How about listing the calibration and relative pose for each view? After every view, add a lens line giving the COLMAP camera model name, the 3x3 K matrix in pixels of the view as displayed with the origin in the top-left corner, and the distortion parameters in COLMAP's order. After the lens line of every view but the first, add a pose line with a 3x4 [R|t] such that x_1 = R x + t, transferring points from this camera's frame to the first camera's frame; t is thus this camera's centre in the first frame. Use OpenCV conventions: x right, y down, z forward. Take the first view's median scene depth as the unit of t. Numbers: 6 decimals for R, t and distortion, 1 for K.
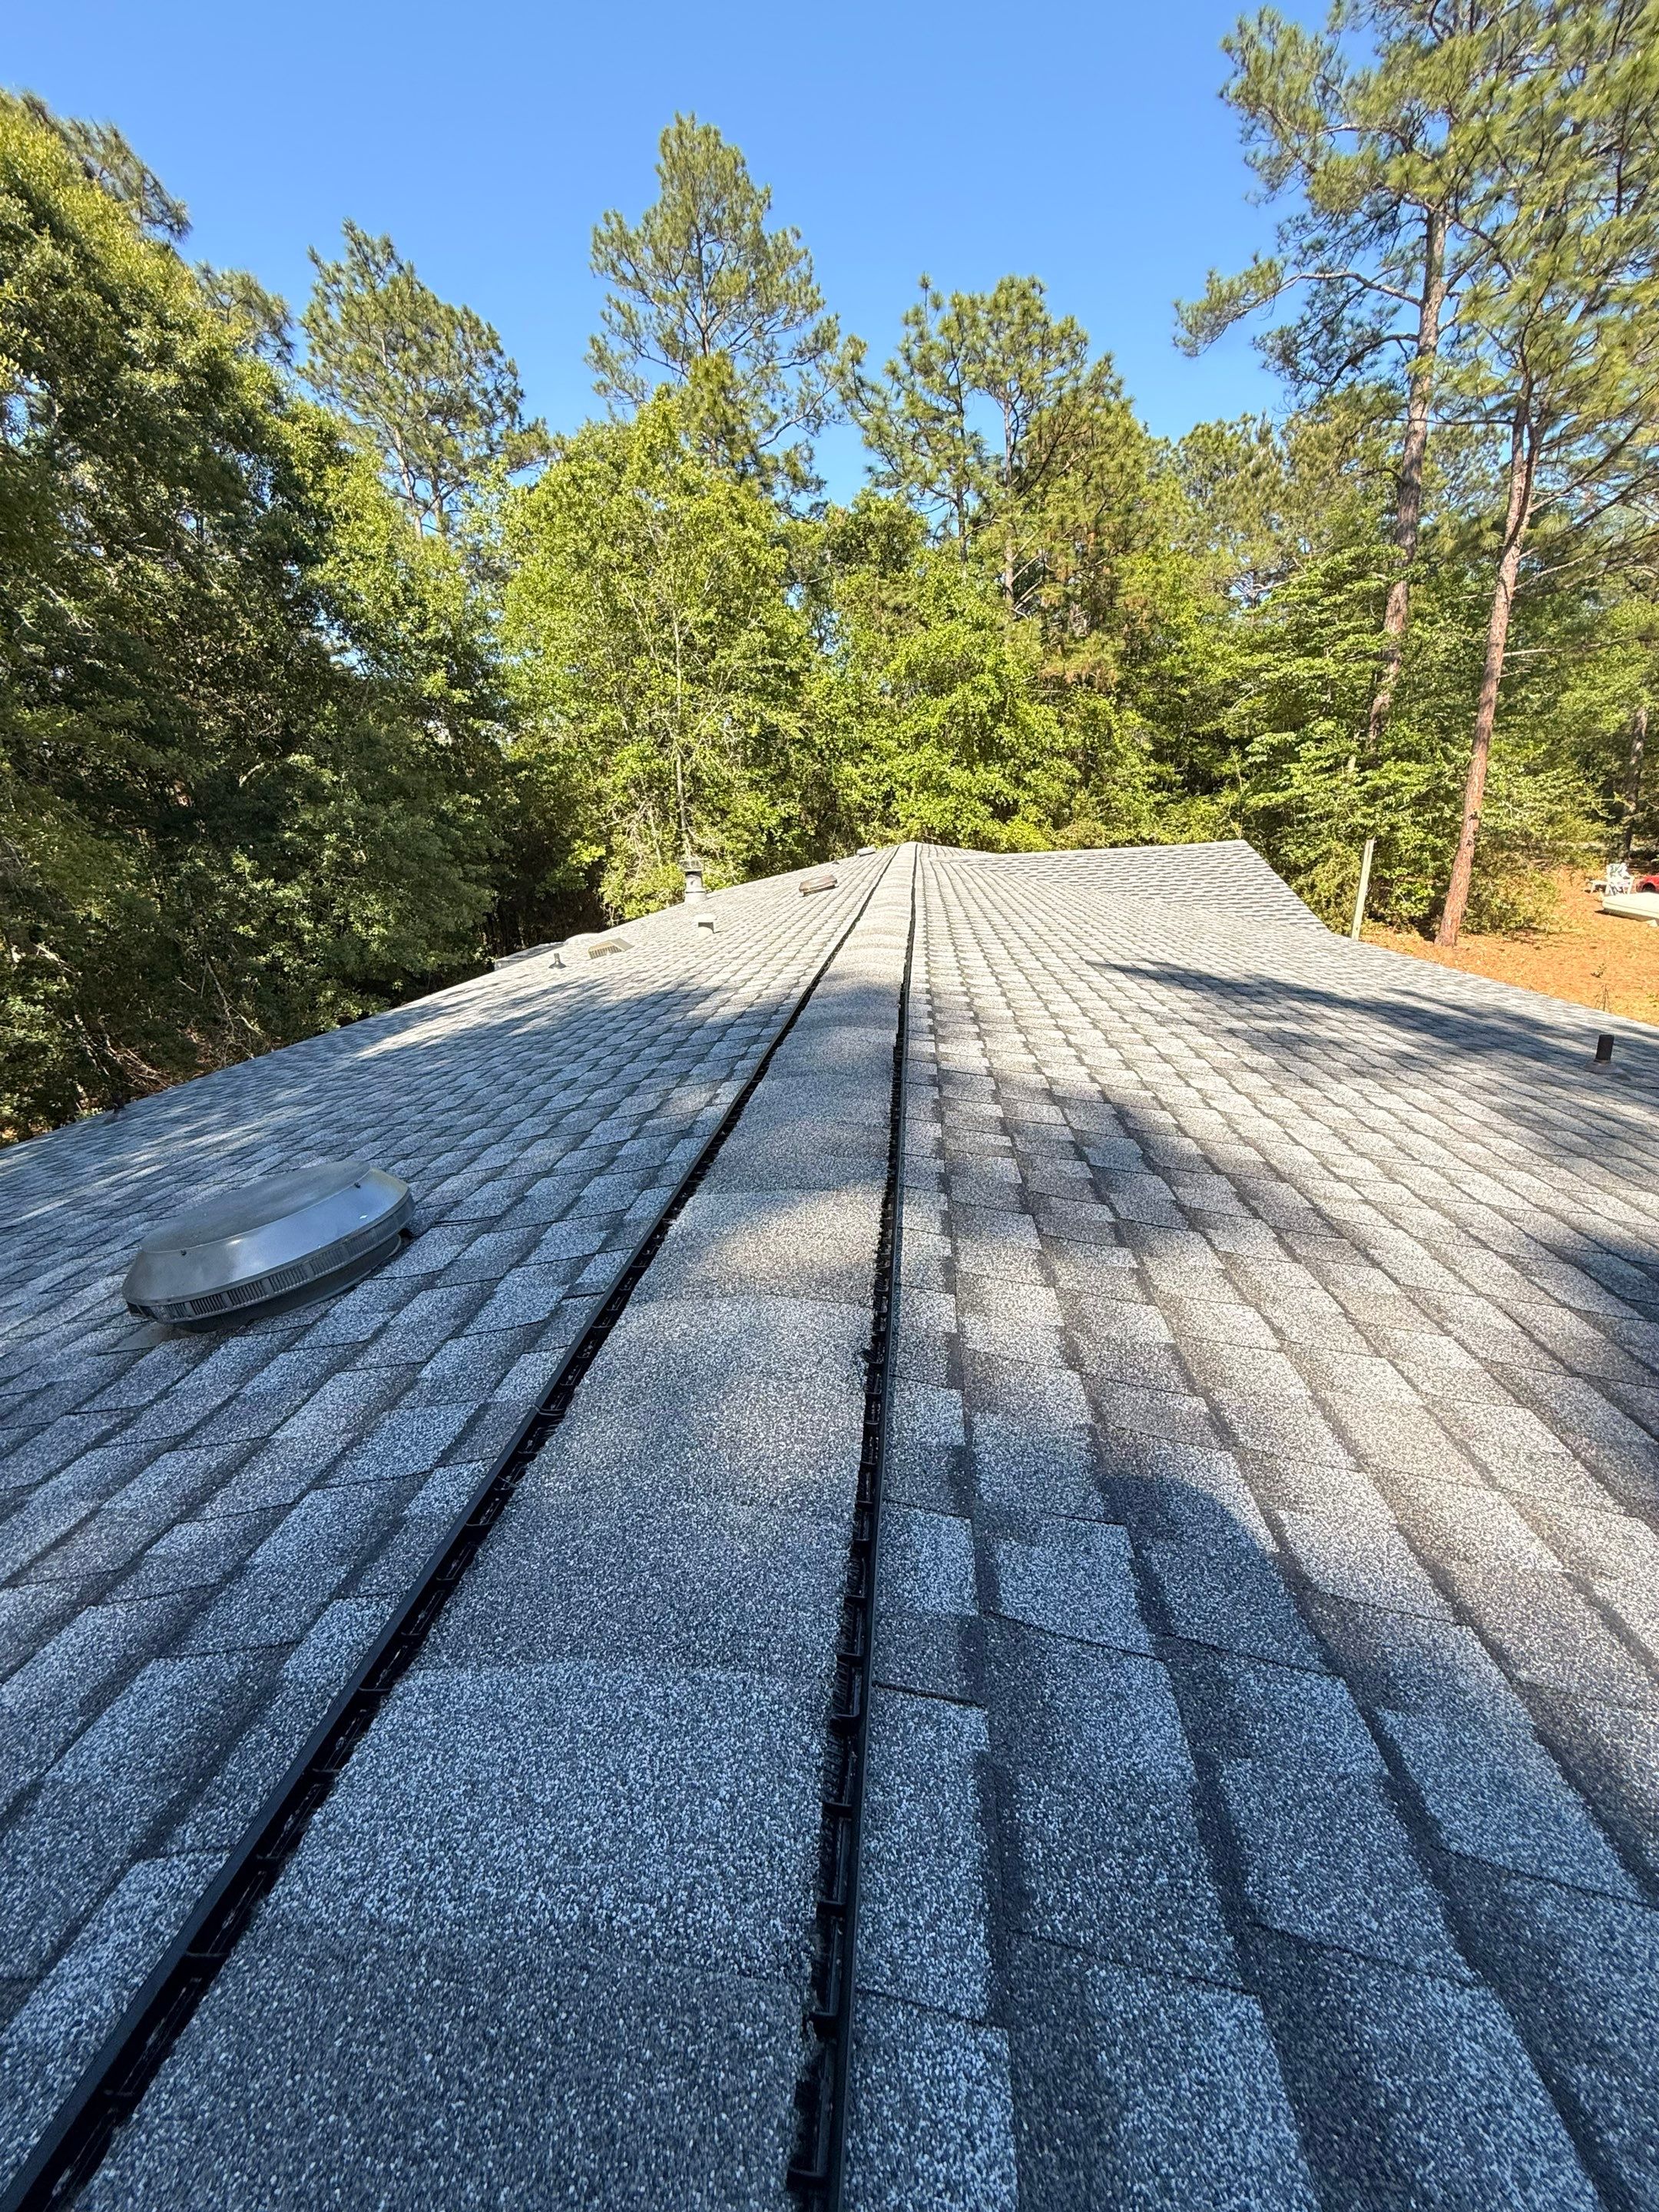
lens RADIAL K [[885.4, 0, 828.6], [0, 885.4, 1103.8], [0, 0, 1]] dist [-0.000450, -0.000081]
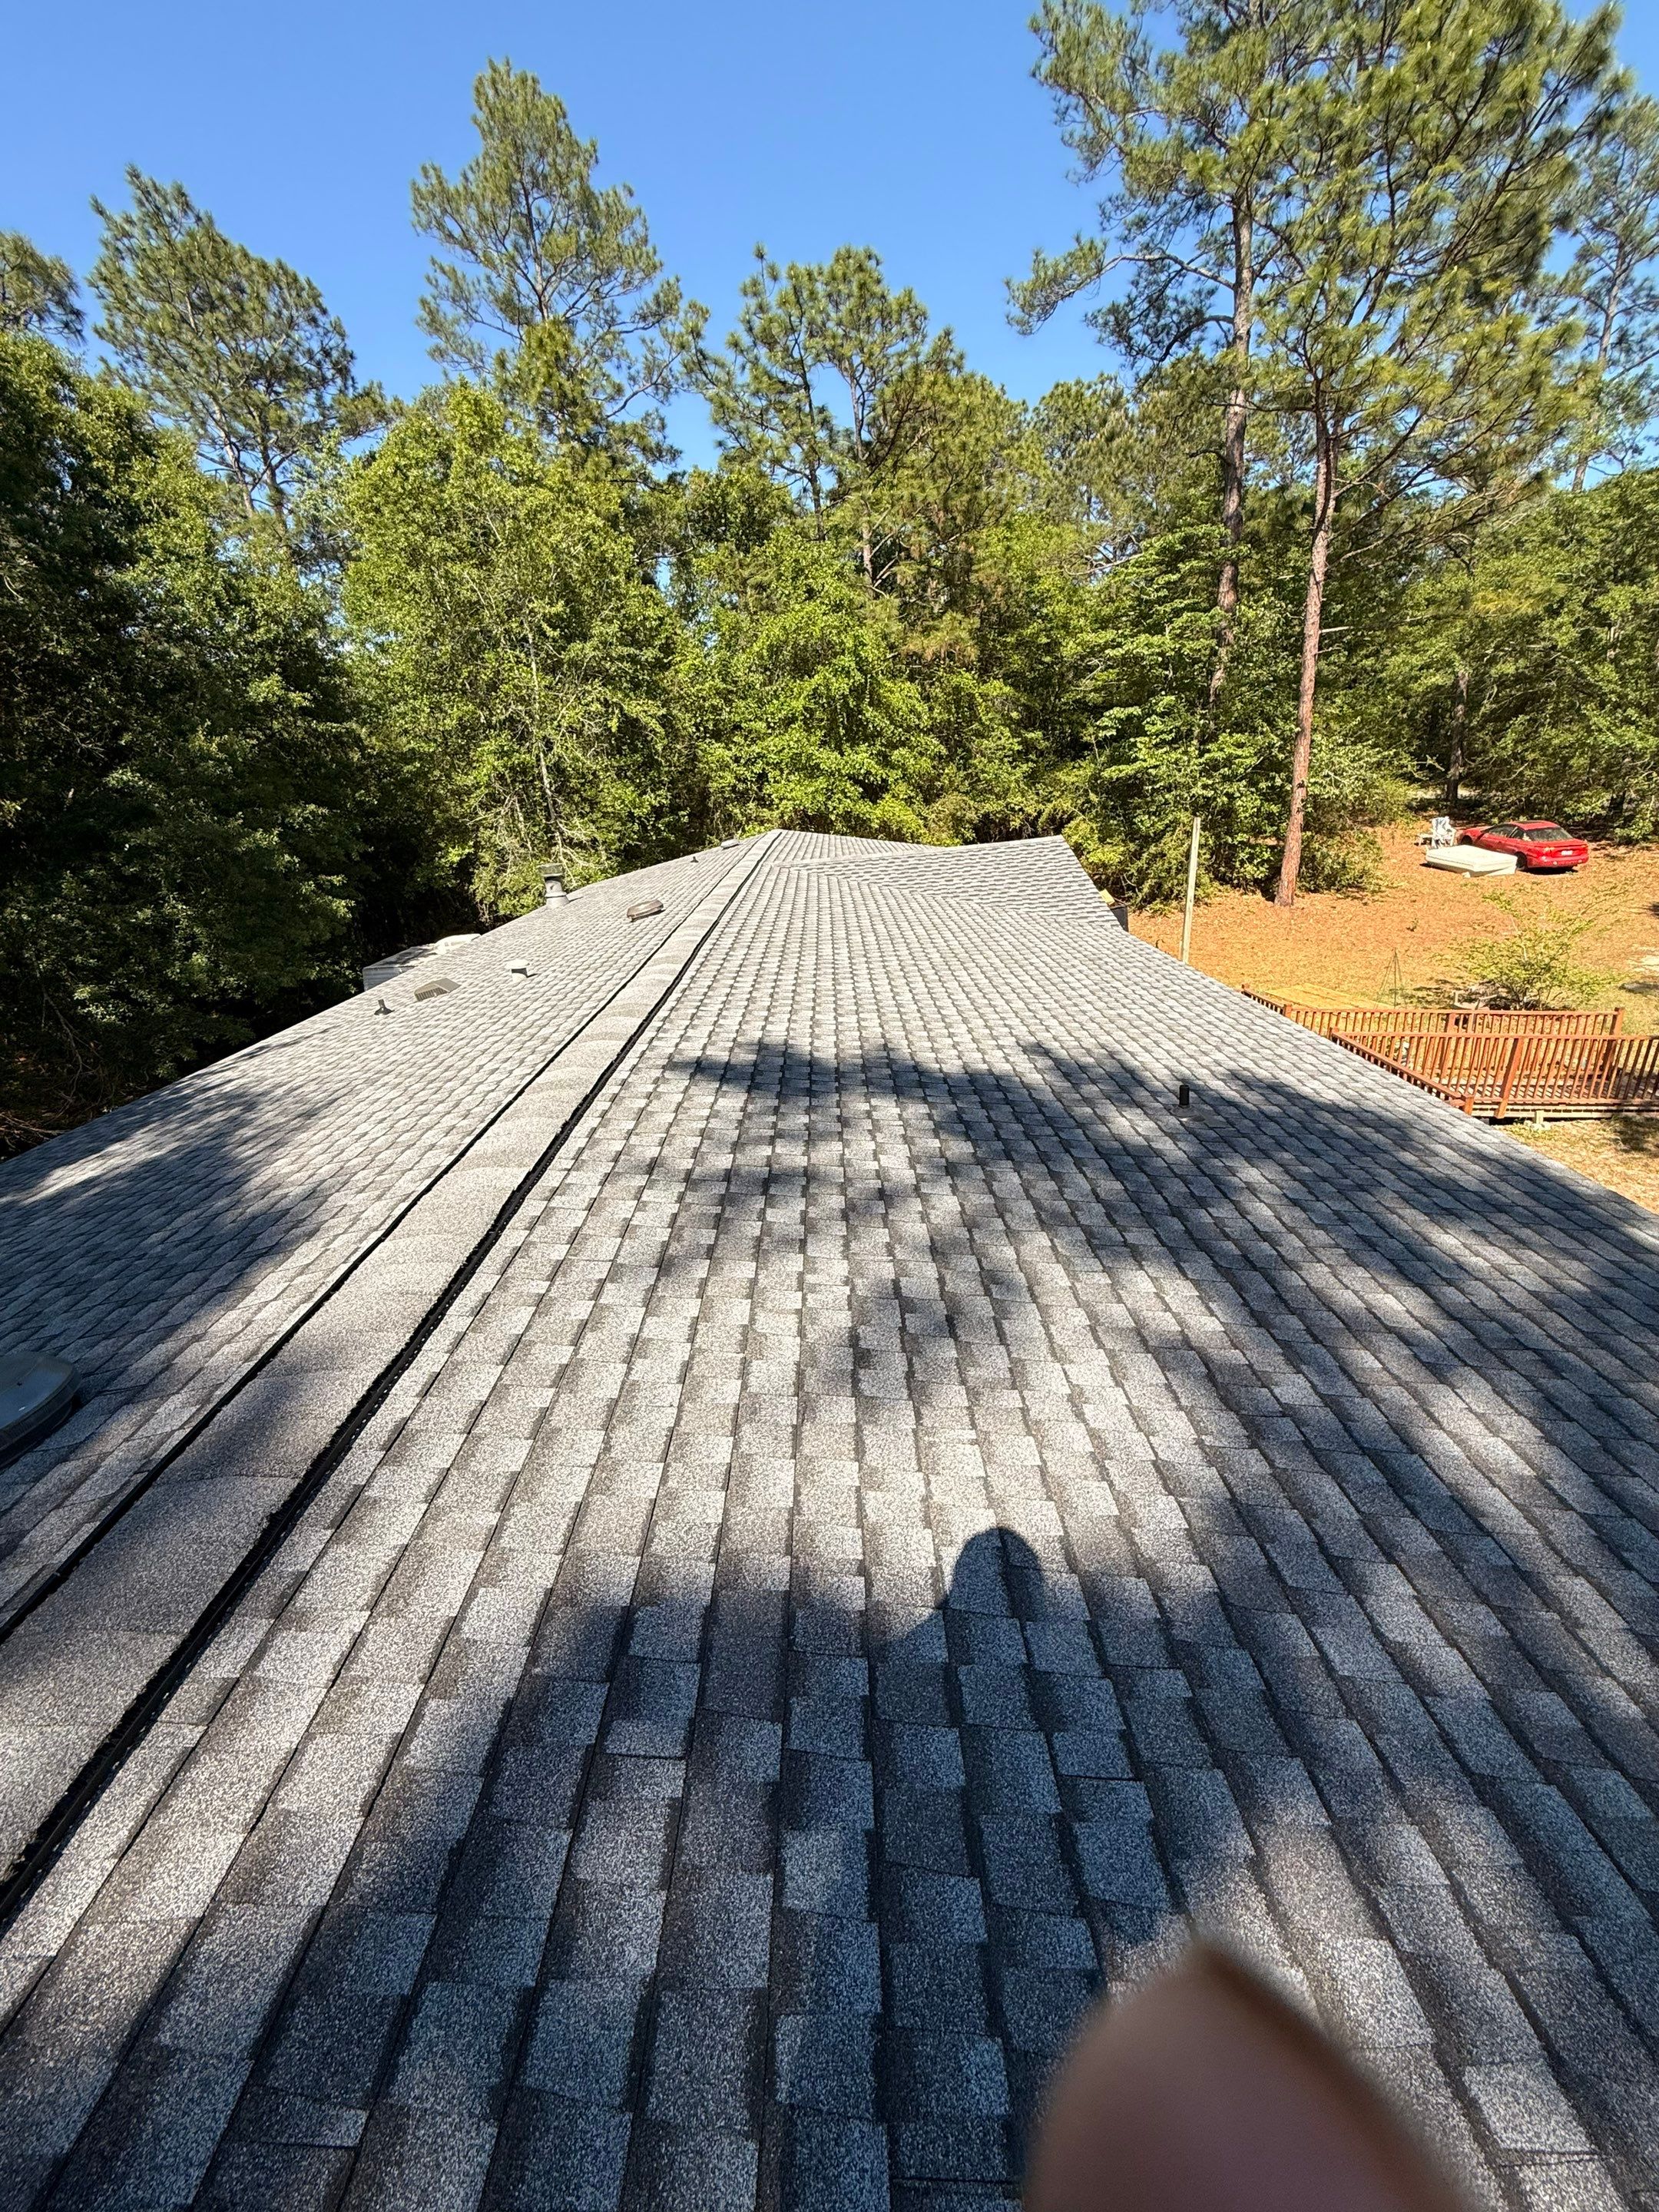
lens RADIAL K [[885.4, 0, 831.6], [0, 885.4, 1104.8], [0, 0, 1]] dist [-0.000450, -0.000081]
pose [[0.994054, -0.065677, 0.086854, 0.038841], [0.061818, 0.997008, 0.046399, -0.019861], [-0.089641, -0.040754, 0.995140, -0.028046]]
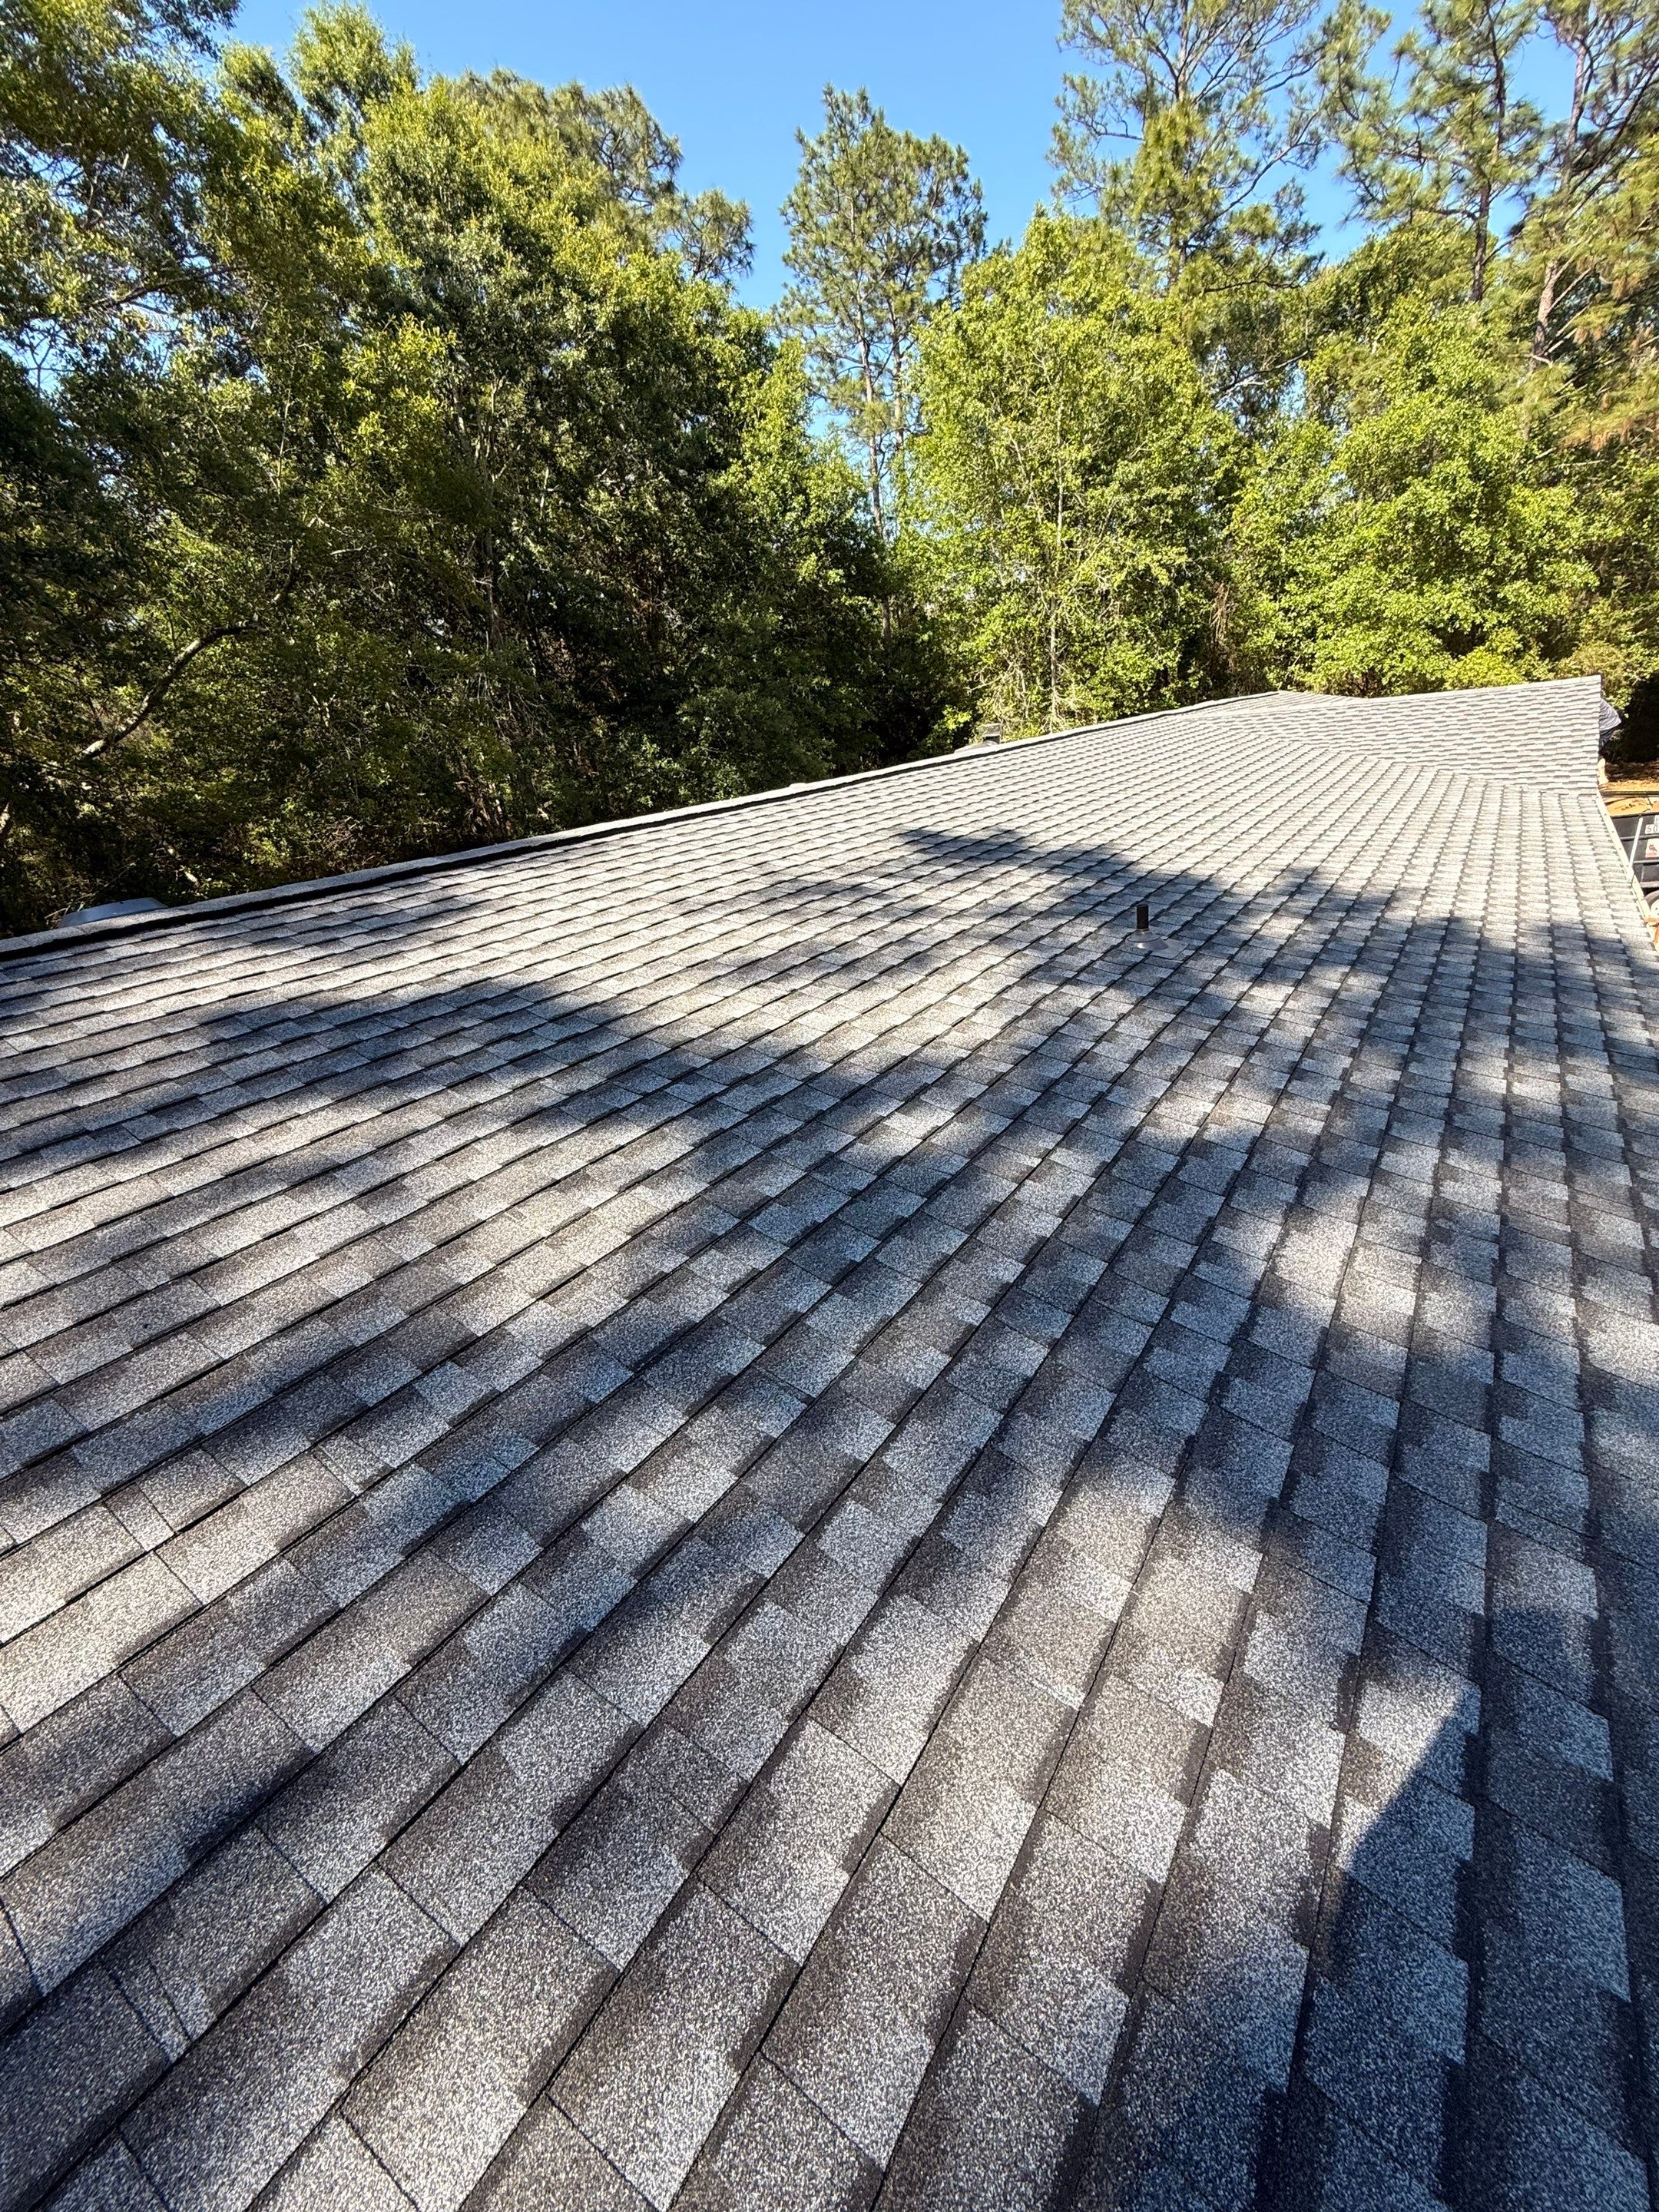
lens RADIAL K [[885.4, 0, 826.6], [0, 885.4, 1105.7], [0, 0, 1]] dist [-0.000450, -0.000081]
pose [[0.865653, 0.163481, -0.473201, 0.157134], [-0.094416, 0.981532, 0.166378, 0.002823], [0.491662, -0.099348, 0.865100, -0.016967]]
